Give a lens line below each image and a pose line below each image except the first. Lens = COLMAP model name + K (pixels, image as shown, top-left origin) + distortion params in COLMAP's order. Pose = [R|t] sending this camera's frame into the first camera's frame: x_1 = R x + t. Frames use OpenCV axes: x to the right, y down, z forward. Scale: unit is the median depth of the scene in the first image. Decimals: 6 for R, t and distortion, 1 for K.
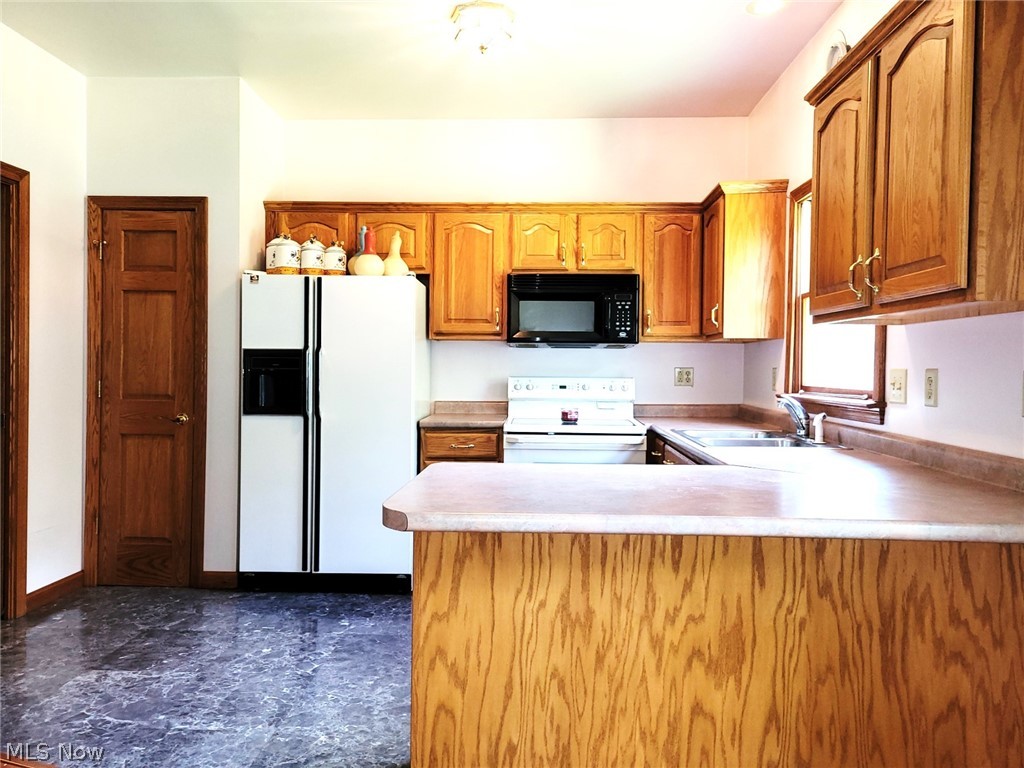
lens RADIAL K [[768.1, 0, 505.0], [0, 768.1, 381.6], [0, 0, 1]] dist [0.059859, -0.007042]
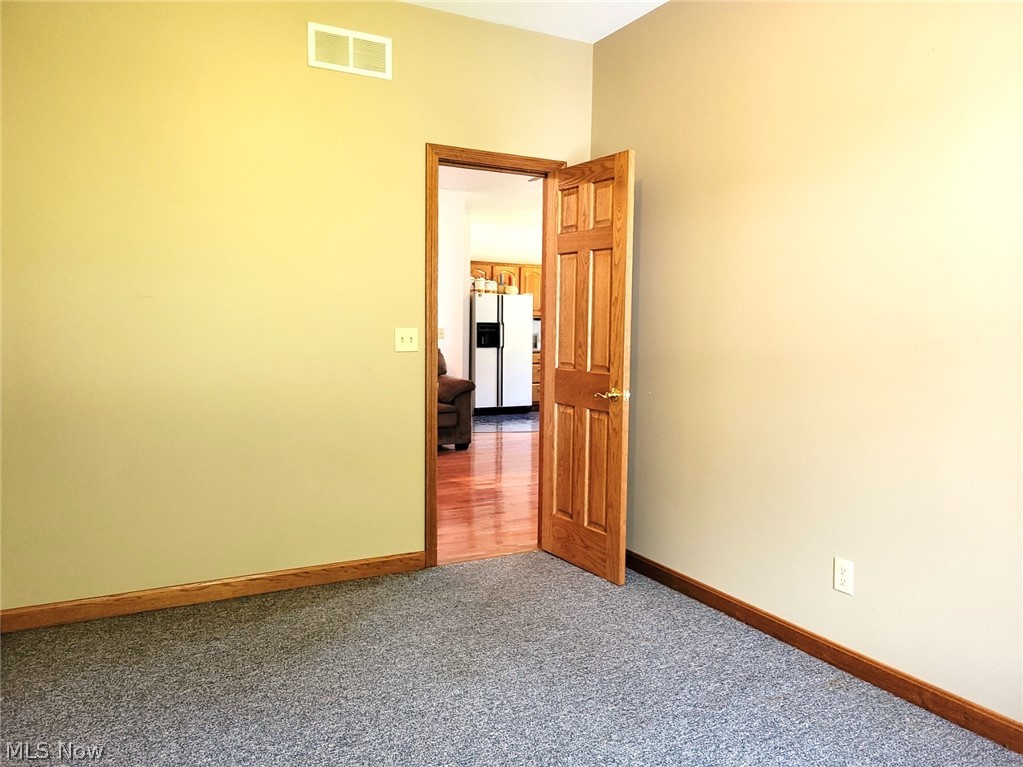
lens RADIAL K [[767.3, 0, 513.6], [0, 767.3, 386.0], [0, 0, 1]] dist [0.059859, -0.007042]
pose [[0.852758, -0.035555, 0.521094, -1.459977], [0.003250, 0.998022, 0.062777, 0.008423], [-0.522296, -0.051840, 0.851187, -1.166217]]
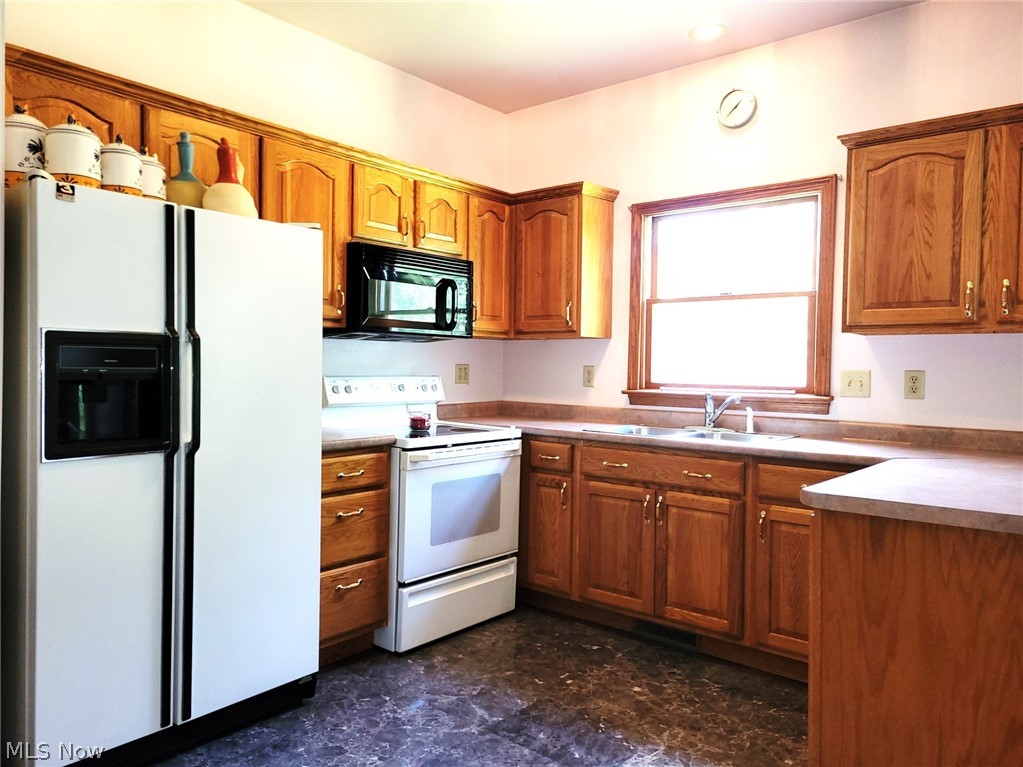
lens RADIAL K [[767.3, 0, 508.7], [0, 767.3, 376.1], [0, 0, 1]] dist [0.059859, -0.007042]
pose [[0.607409, -0.011439, 0.794307, -0.516383], [0.005609, 0.999933, 0.010111, -0.013856], [-0.794369, -0.001686, 0.607433, 0.420332]]
